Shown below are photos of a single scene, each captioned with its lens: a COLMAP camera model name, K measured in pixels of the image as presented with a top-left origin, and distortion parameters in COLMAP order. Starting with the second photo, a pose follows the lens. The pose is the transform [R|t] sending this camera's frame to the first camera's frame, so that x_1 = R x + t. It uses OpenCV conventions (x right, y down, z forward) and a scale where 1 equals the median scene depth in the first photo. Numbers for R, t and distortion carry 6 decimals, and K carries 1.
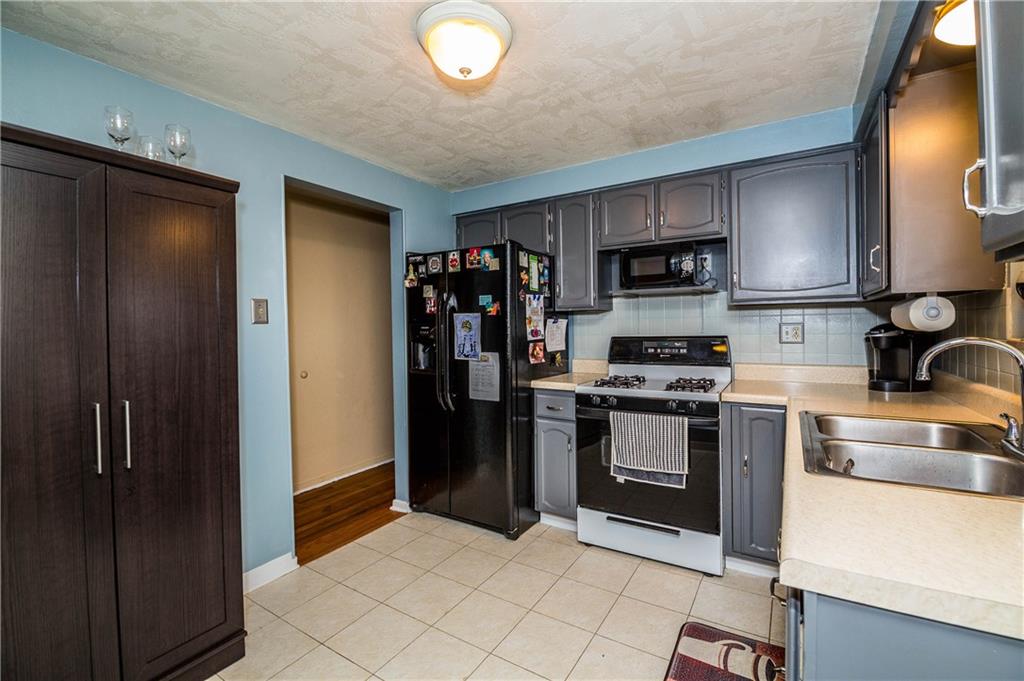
lens RADIAL K [[442.5, 0, 517.8], [0, 442.5, 334.3], [0, 0, 1]] dist [-0.010952, -0.001764]
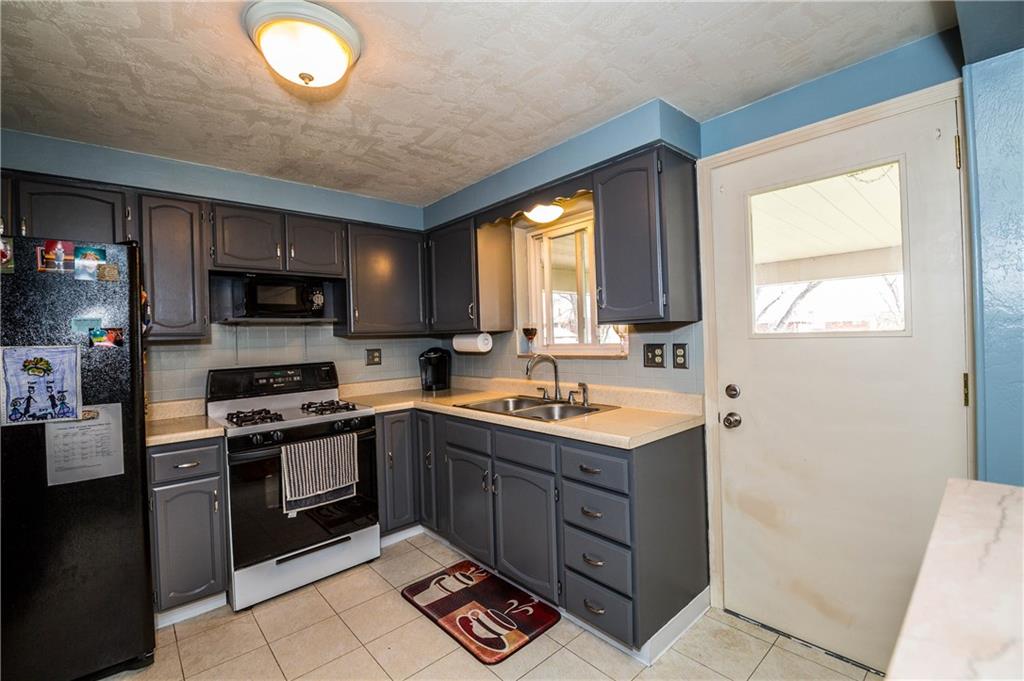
lens RADIAL K [[442.5, 0, 519.5], [0, 442.5, 337.5], [0, 0, 1]] dist [-0.010952, -0.001764]
pose [[0.275883, 0.003132, 0.961186, -0.540900], [0.046468, 0.998782, -0.016592, -0.019484], [-0.960067, 0.049242, 0.275402, 0.225837]]
